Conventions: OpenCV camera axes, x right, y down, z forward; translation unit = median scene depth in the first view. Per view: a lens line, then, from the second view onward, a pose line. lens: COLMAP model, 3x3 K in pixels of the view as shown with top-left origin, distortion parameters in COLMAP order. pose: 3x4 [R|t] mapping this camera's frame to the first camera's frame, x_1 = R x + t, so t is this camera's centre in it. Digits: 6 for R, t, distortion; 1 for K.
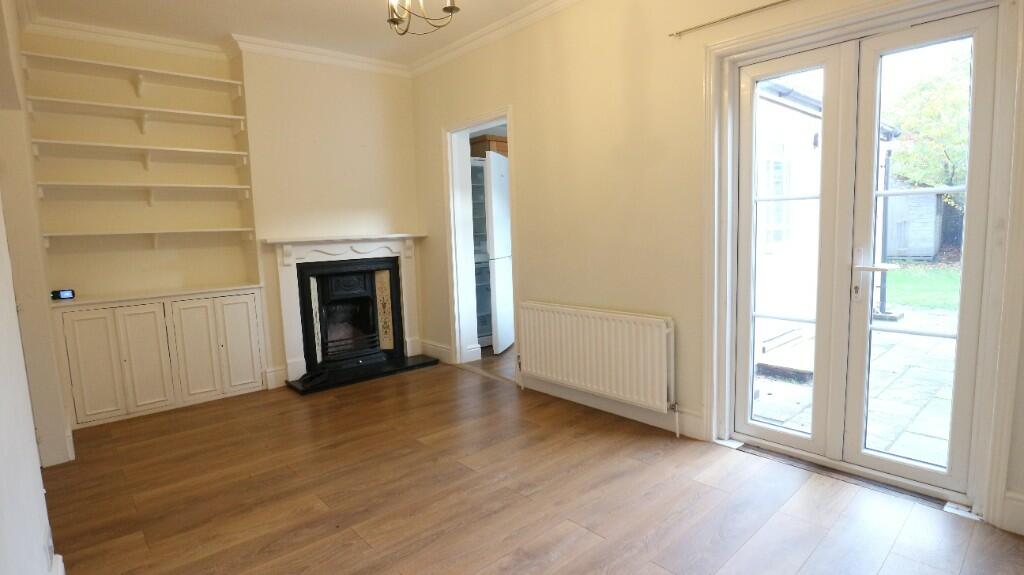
lens RADIAL K [[517.2, 0, 514.6], [0, 517.2, 286.1], [0, 0, 1]] dist [-0.020605, -0.000291]
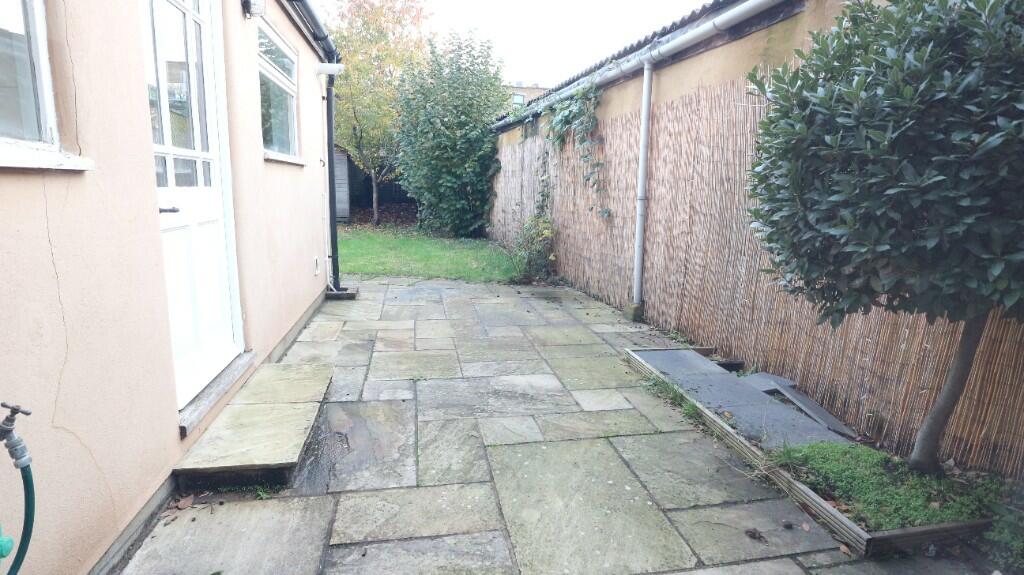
lens RADIAL K [[517.2, 0, 516.8], [0, 517.2, 292.5], [0, 0, 1]] dist [-0.020605, -0.000291]
pose [[0.509724, -0.117904, 0.852221, 0.241810], [0.044114, 0.992844, 0.110974, -0.026321], [-0.859206, -0.018971, 0.511277, 0.476670]]
